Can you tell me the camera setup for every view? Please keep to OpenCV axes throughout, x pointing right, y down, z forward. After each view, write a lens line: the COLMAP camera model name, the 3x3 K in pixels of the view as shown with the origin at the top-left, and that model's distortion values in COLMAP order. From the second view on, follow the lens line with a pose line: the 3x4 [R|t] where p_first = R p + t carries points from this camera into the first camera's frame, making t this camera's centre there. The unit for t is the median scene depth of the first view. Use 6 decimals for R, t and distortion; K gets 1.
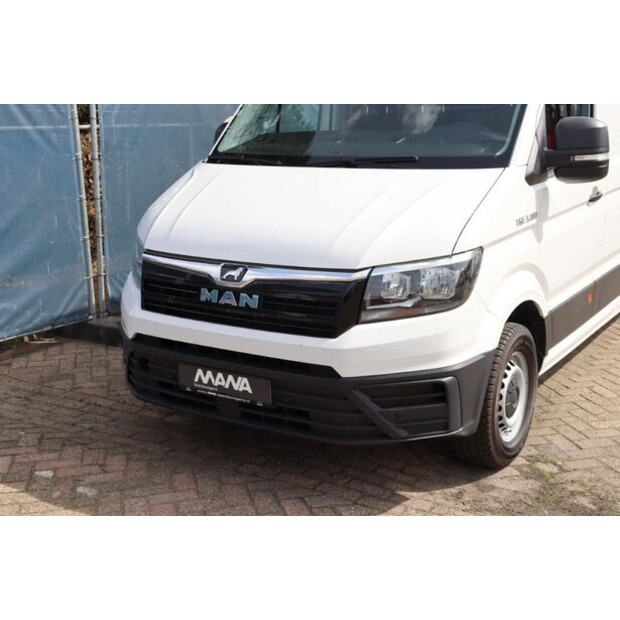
lens RADIAL K [[814.4, 0, 310.0], [0, 814.4, 310.0], [0, 0, 1]] dist [-0.010796, 0.351051]
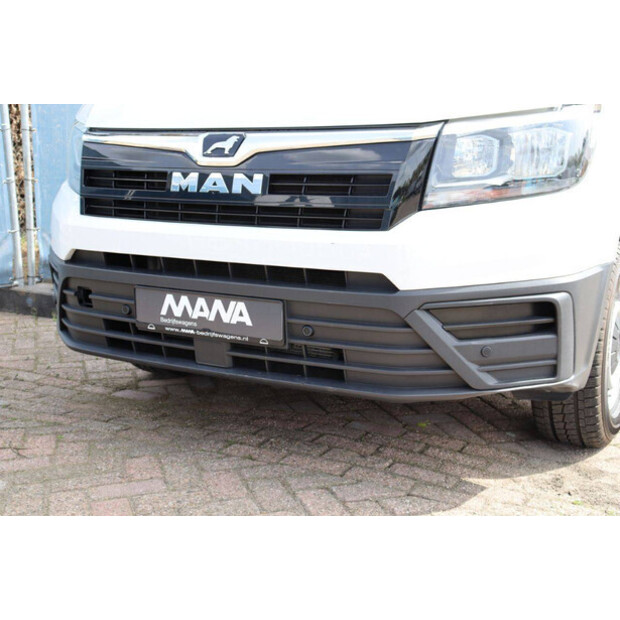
lens RADIAL K [[814.4, 0, 310.0], [0, 814.4, 310.0], [0, 0, 1]] dist [-0.010796, 0.351051]
pose [[0.997872, 0.001328, 0.065187, -0.065052], [0.000995, 0.999366, -0.035592, 0.109038], [-0.065193, 0.035581, 0.997238, 0.336605]]
